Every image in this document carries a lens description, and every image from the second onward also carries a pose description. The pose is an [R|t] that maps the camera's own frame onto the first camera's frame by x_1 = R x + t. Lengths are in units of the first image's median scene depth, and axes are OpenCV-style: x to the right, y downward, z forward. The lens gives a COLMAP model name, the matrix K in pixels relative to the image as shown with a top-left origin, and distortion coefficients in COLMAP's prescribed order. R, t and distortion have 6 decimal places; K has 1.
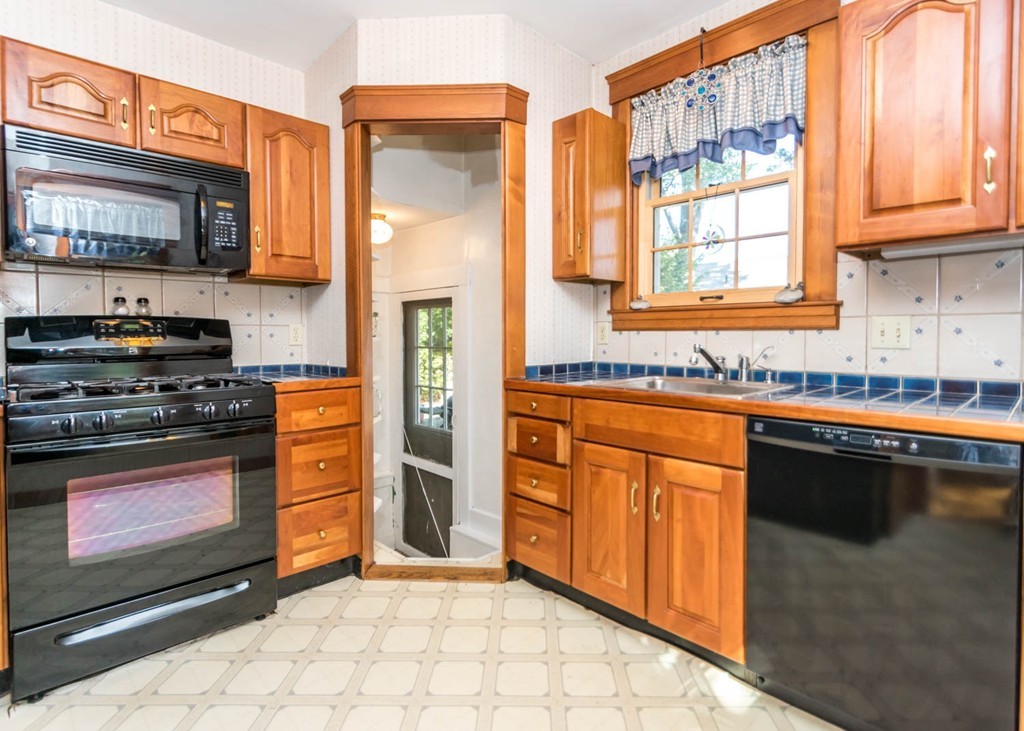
lens RADIAL K [[524.4, 0, 513.4], [0, 524.4, 347.9], [0, 0, 1]] dist [-0.000814, 0.000069]
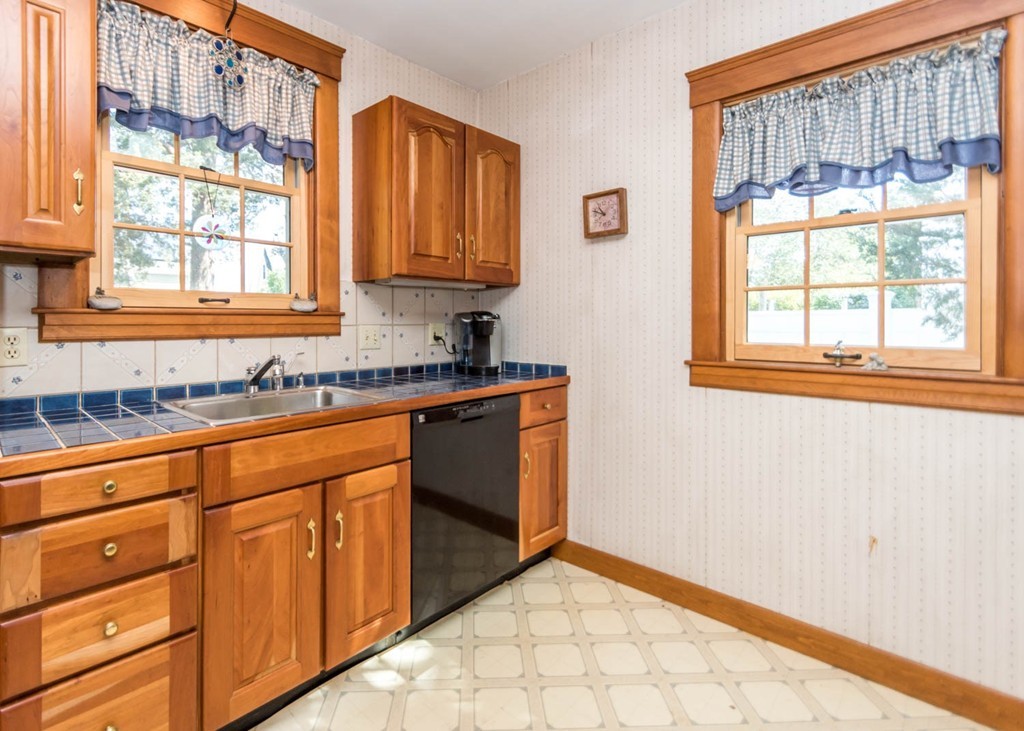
lens RADIAL K [[505.1, 0, 512.6], [0, 505.1, 321.9], [0, 0, 1]] dist [0.000082, -0.000503]
pose [[-0.086010, 0.002136, 0.996292, -0.346541], [0.028891, 0.999583, 0.000351, -0.032894], [-0.995875, 0.028814, -0.086036, 0.413274]]
